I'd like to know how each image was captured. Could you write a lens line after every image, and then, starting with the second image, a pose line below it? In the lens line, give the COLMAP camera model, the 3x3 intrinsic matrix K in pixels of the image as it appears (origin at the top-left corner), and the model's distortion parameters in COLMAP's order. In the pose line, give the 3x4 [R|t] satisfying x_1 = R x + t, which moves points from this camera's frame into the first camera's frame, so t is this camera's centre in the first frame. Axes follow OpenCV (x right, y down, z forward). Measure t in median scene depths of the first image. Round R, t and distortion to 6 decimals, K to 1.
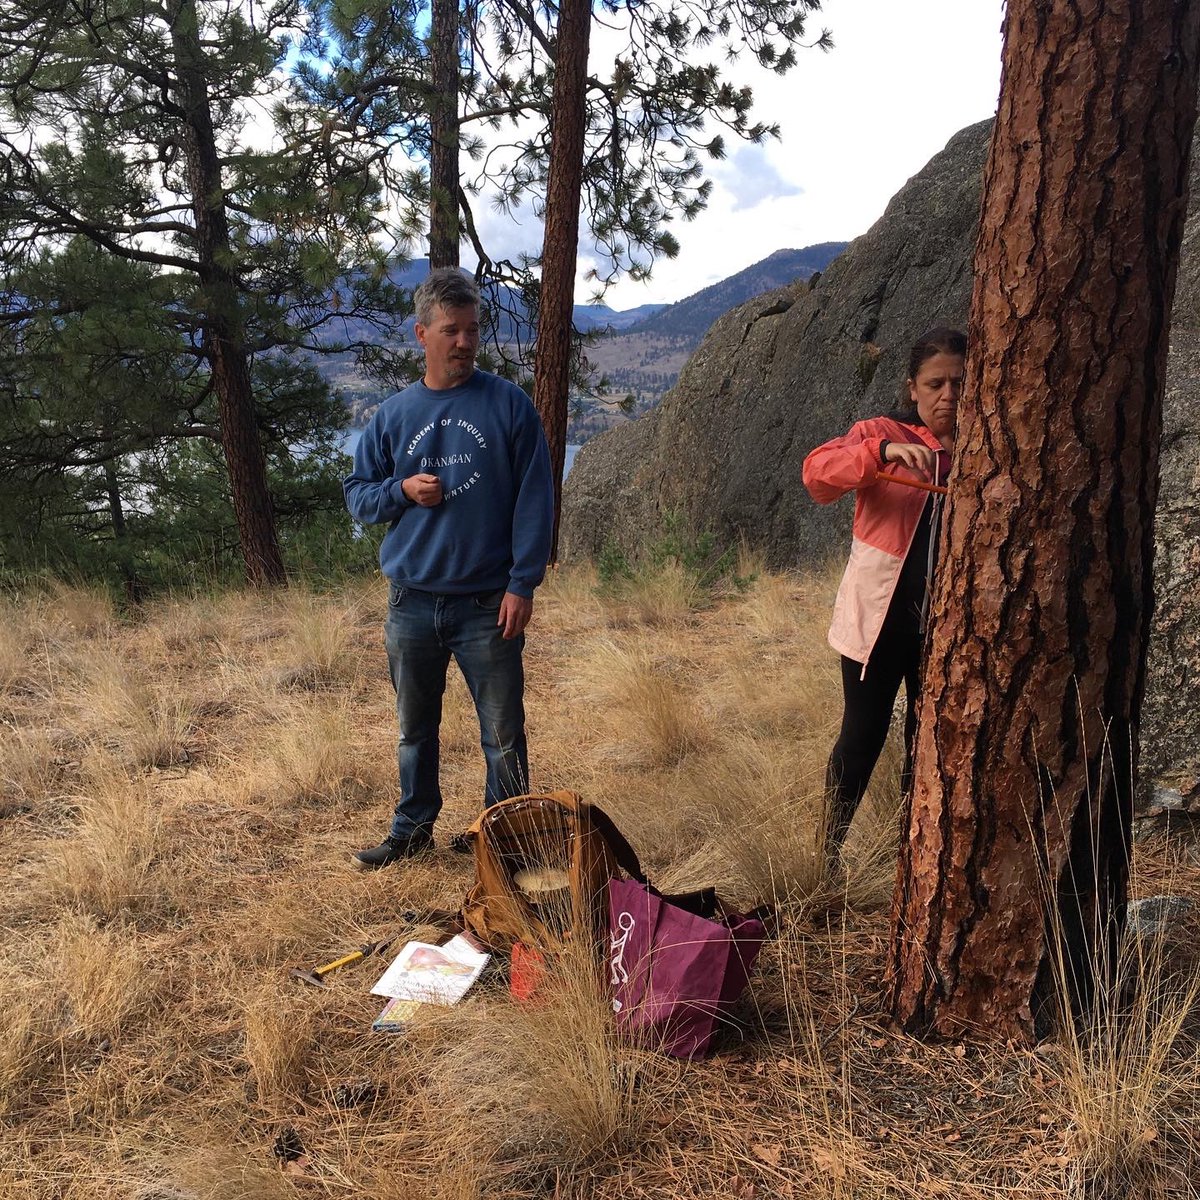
lens RADIAL K [[1353.5, 0, 599.9], [0, 1353.5, 638.4], [0, 0, 1]] dist [0.050936, -0.026971]
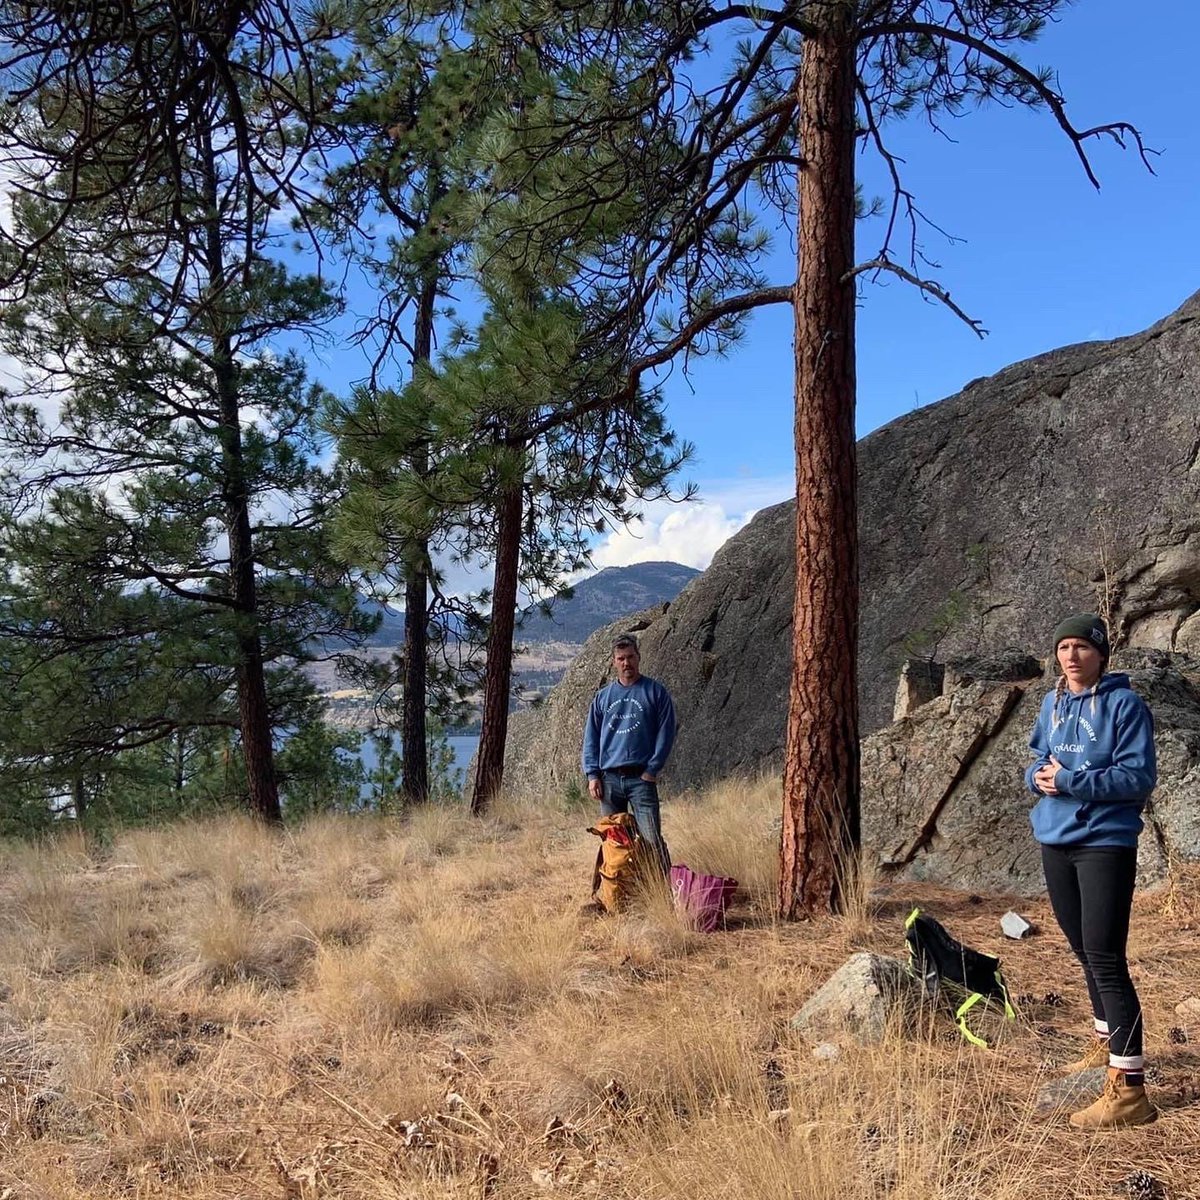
lens RADIAL K [[1353.5, 0, 599.9], [0, 1353.5, 638.4], [0, 0, 1]] dist [0.050936, -0.026971]
pose [[0.990431, -0.006518, 0.137854, -0.513888], [0.035961, 0.976566, -0.212193, 0.309280], [-0.133240, 0.215120, 0.967456, -1.687883]]
